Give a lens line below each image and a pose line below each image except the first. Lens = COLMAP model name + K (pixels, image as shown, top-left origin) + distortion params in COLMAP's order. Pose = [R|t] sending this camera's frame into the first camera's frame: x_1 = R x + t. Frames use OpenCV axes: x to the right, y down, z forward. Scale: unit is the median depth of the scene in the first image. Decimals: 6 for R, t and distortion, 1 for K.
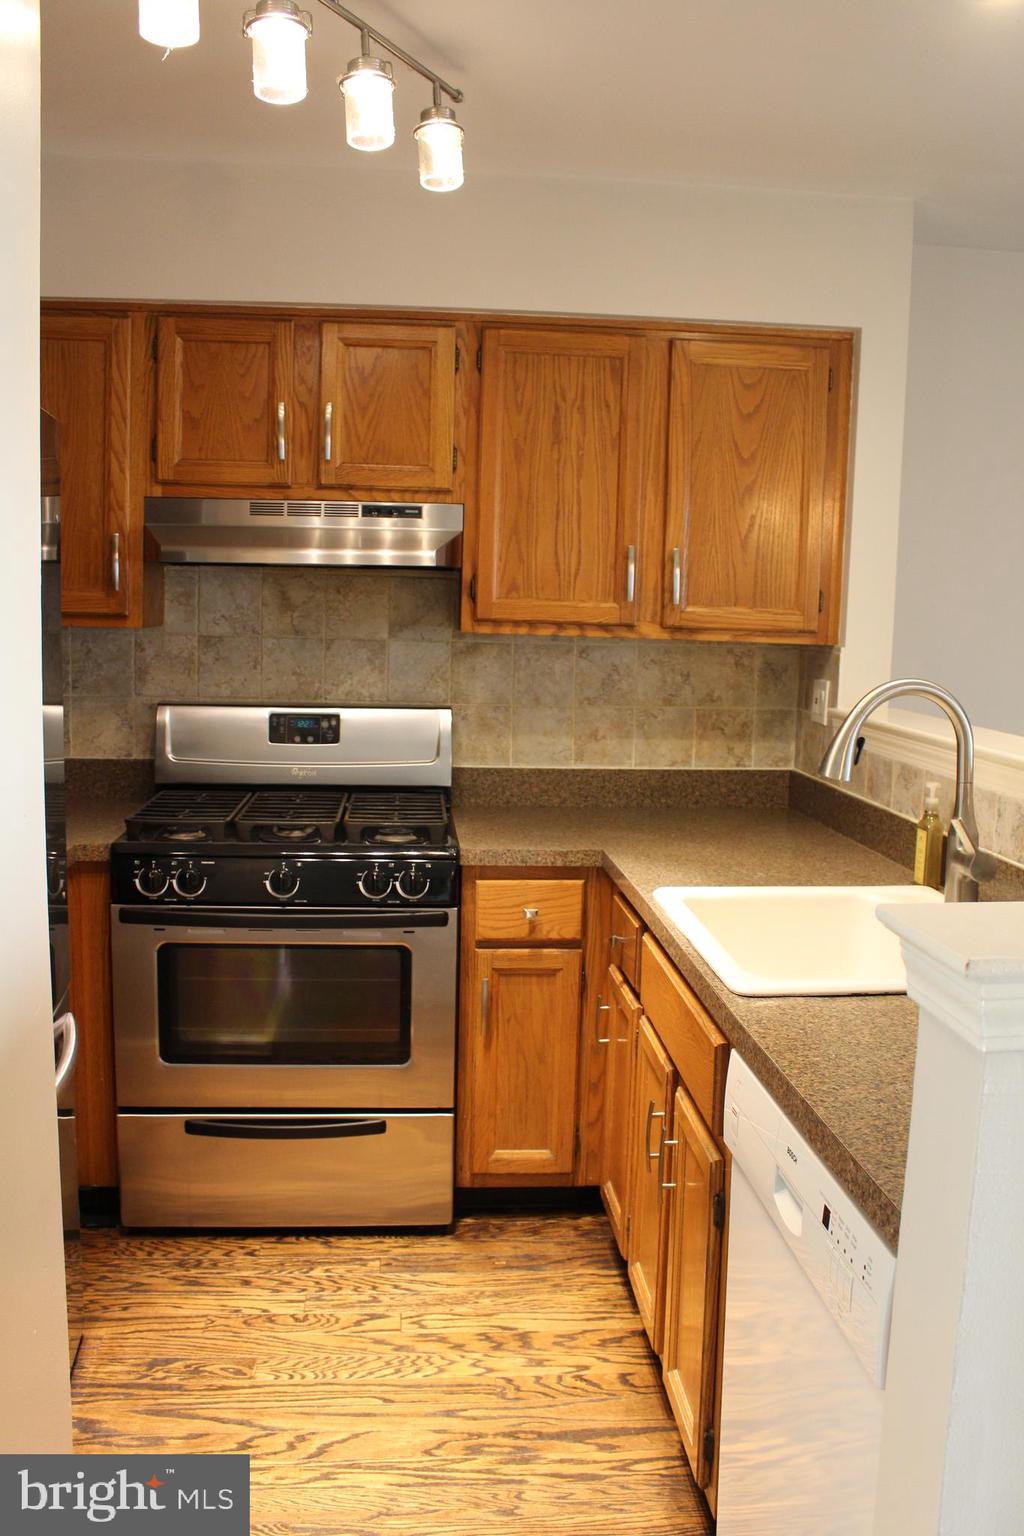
lens RADIAL K [[1285.0, 0, 524.0], [0, 1285.0, 769.6], [0, 0, 1]] dist [-0.163529, 0.145078]
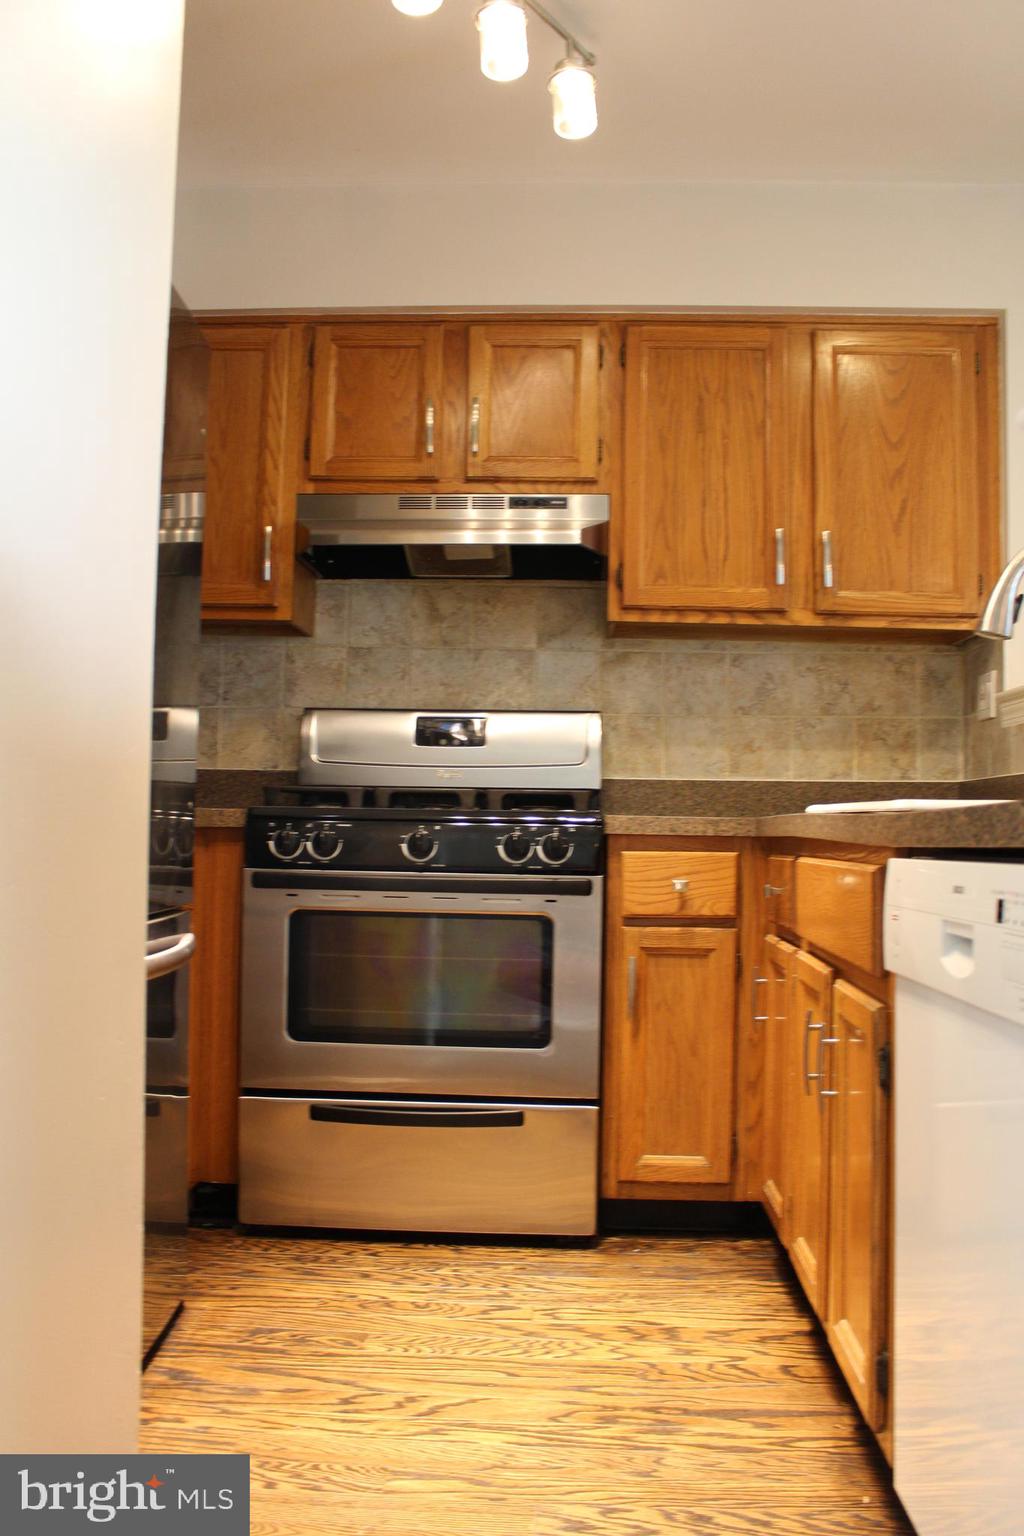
lens RADIAL K [[1285.0, 0, 524.0], [0, 1285.0, 769.6], [0, 0, 1]] dist [-0.163529, 0.145078]
pose [[0.991026, -0.014558, -0.132878, 0.016728], [-0.008810, 0.984777, -0.173600, 0.185714], [0.133382, 0.173212, 0.975811, 0.053975]]
